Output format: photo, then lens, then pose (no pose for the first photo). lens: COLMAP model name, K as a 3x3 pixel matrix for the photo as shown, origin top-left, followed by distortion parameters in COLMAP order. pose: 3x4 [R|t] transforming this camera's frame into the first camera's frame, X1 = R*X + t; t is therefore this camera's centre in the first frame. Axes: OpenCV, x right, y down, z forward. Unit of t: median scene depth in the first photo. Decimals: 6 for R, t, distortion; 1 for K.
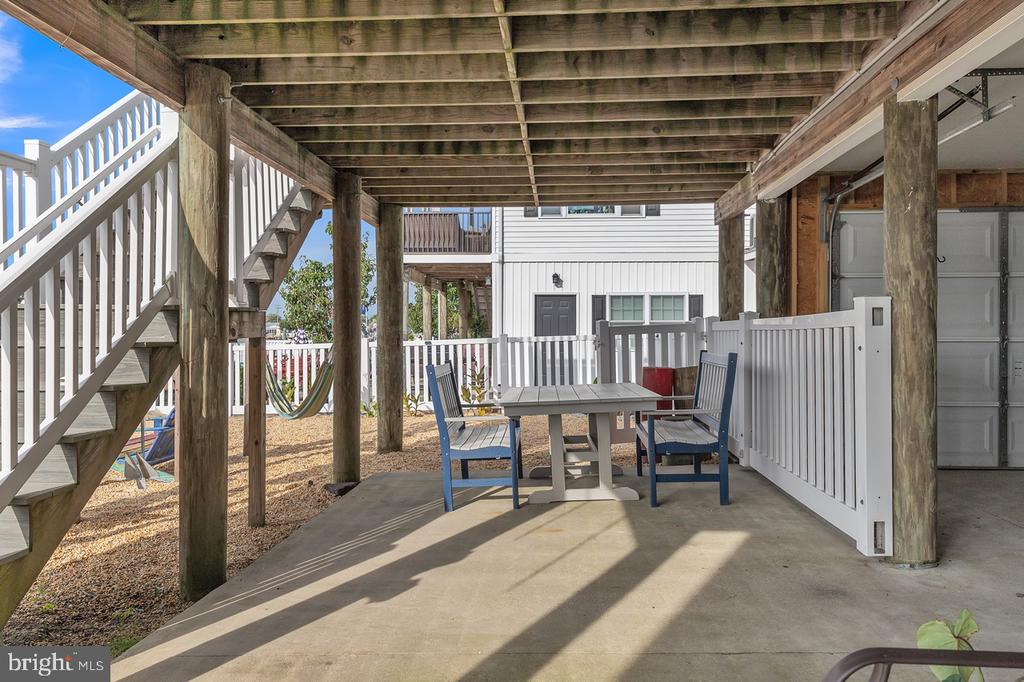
lens RADIAL K [[713.4, 0, 511.4], [0, 713.4, 332.1], [0, 0, 1]] dist [0.006739, 0.001751]
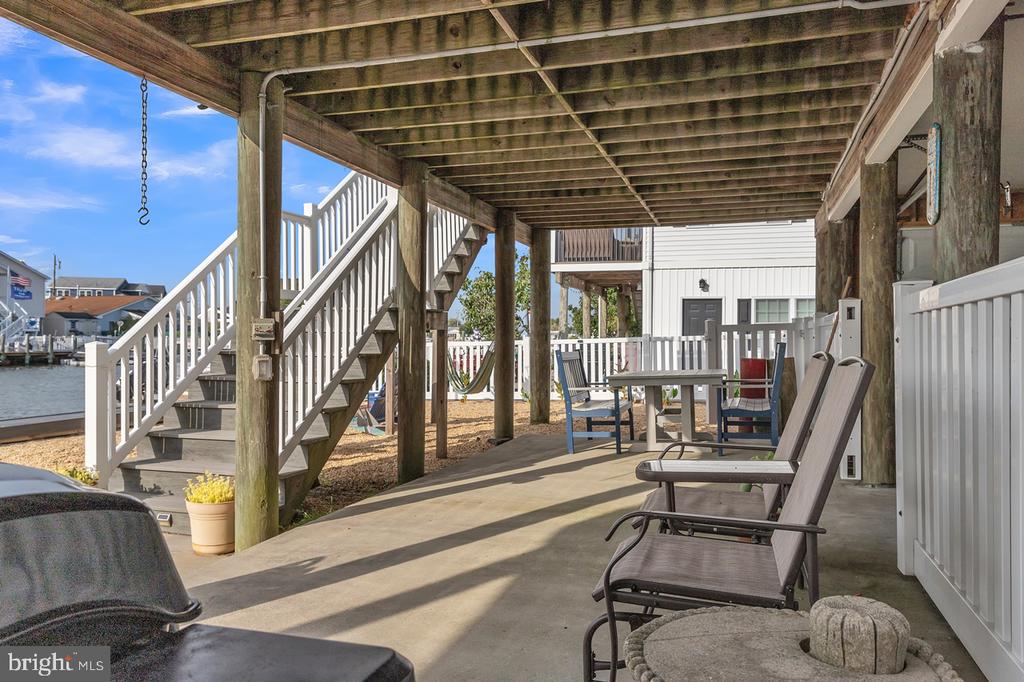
lens RADIAL K [[728.0, 0, 512.0], [0, 728.0, 341.0], [0, 0, 1]] dist [0.002475, 0.001348]
pose [[0.970826, 0.006951, -0.239684, 0.184931], [-0.005735, 0.999967, 0.005770, 0.027407], [0.239717, -0.004227, 0.970834, -0.545796]]
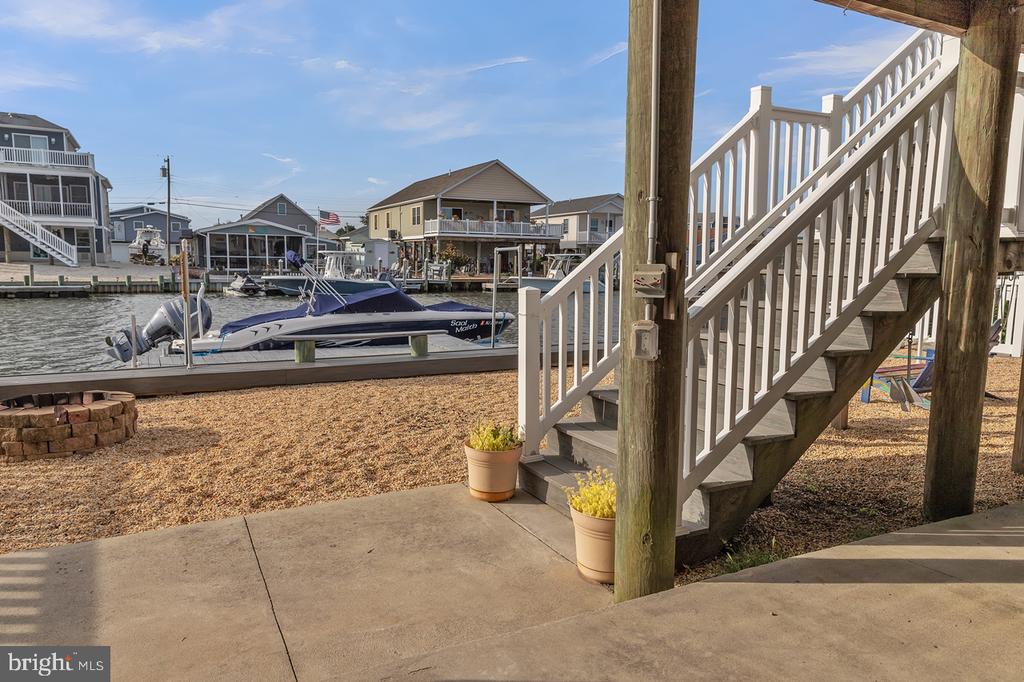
lens RADIAL K [[686.9, 0, 511.1], [0, 686.9, 344.4], [0, 0, 1]] dist [0.005828, 0.000764]
pose [[0.515075, 0.106245, -0.850535, 0.063516], [-0.006569, 0.992748, 0.120032, 0.000400], [0.857120, -0.056238, 0.512038, -0.032936]]
